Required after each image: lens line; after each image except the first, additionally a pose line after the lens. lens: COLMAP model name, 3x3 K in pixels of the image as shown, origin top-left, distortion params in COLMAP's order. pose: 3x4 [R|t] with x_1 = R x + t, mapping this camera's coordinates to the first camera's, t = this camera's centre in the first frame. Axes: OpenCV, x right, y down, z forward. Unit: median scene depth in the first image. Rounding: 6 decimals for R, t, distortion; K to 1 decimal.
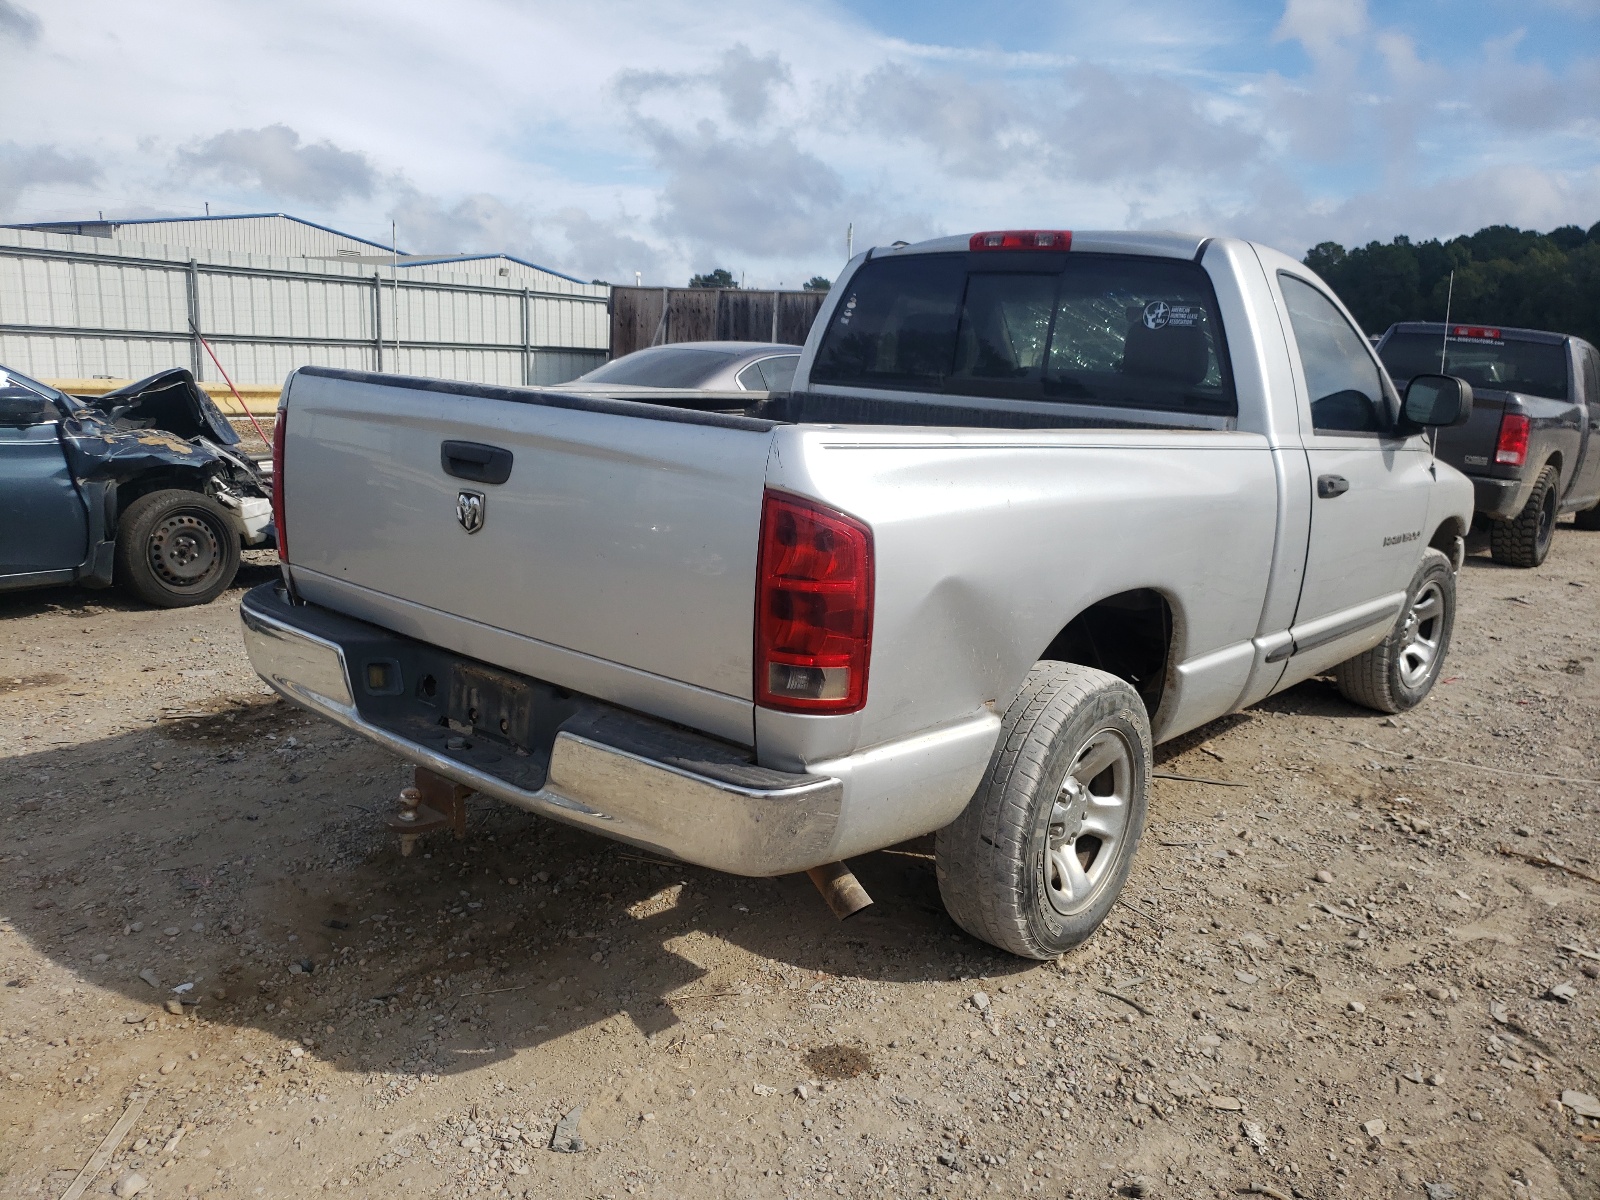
lens RADIAL K [[1162.0, 0, 790.1], [0, 1162.0, 597.7], [0, 0, 1]] dist [-0.075938, 0.081570]
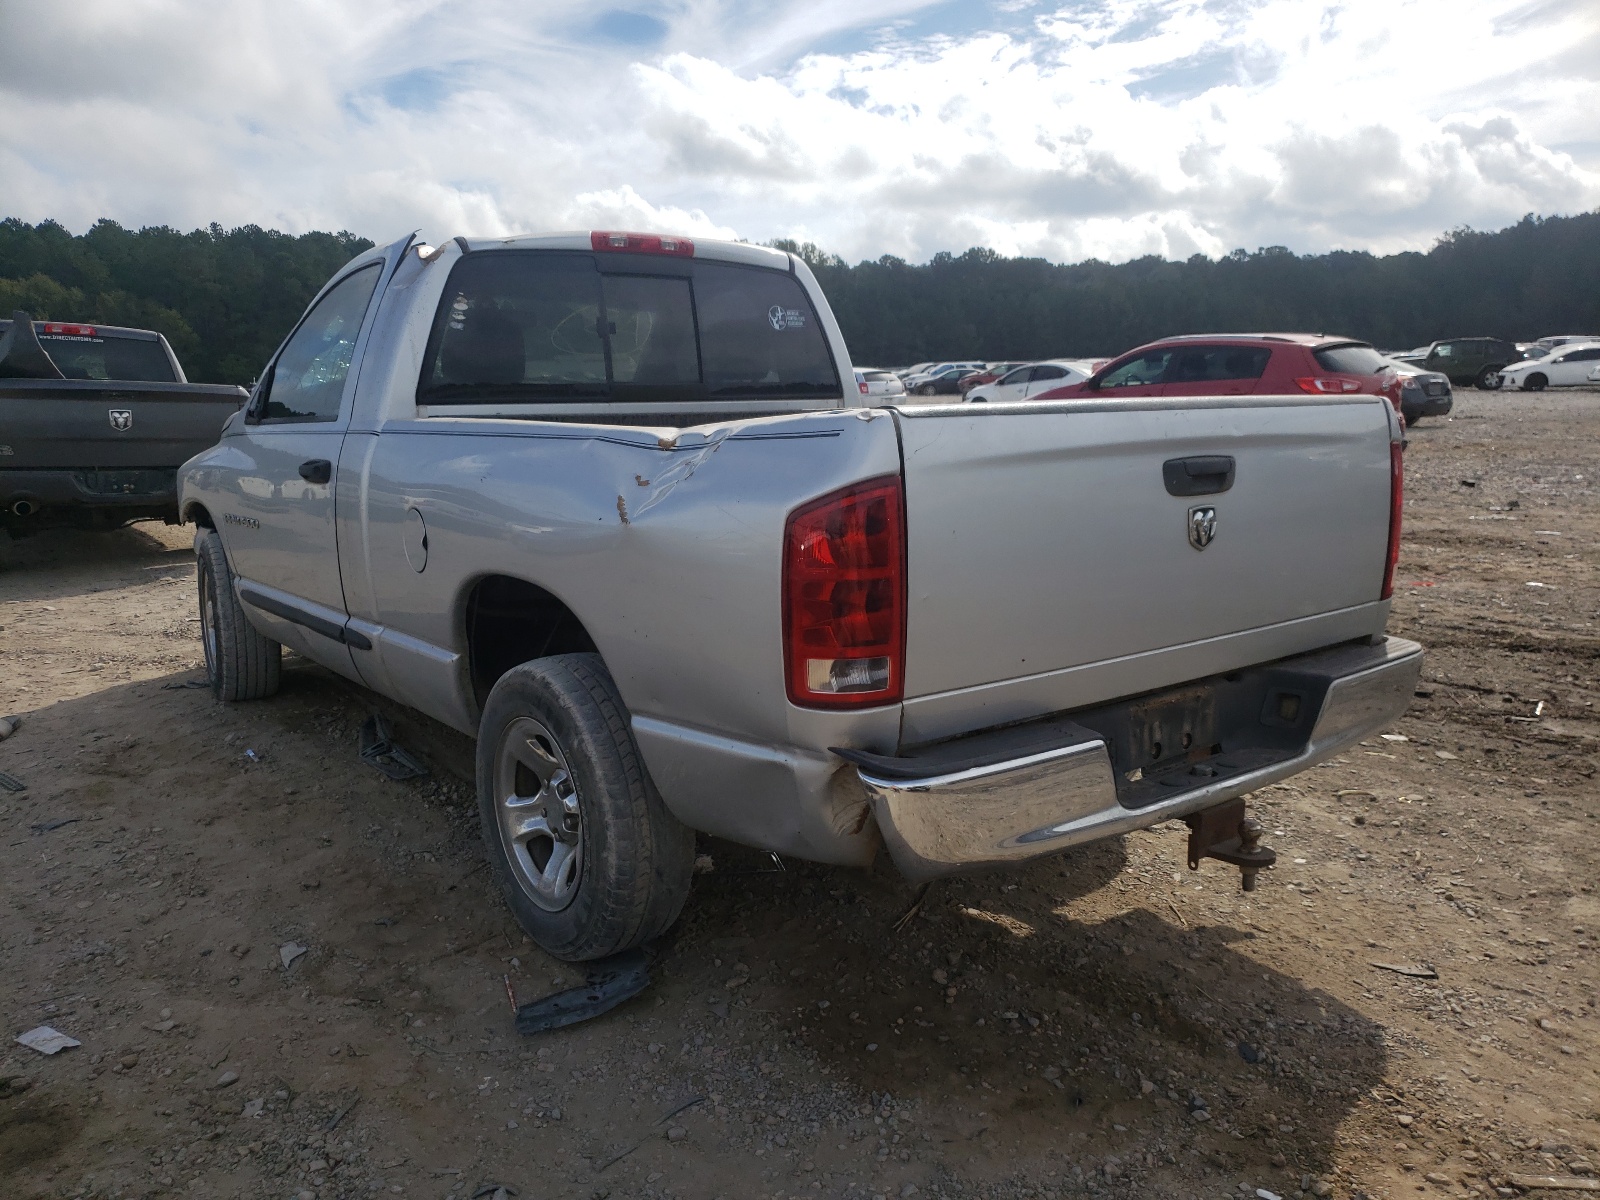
lens RADIAL K [[1162.0, 0, 790.1], [0, 1162.0, 597.7], [0, 0, 1]] dist [-0.075938, 0.081570]
pose [[0.280313, -0.223322, 0.933569, -1.236313], [0.219894, 0.961638, 0.164011, -0.242437], [-0.934383, 0.159312, 0.318667, 0.984574]]
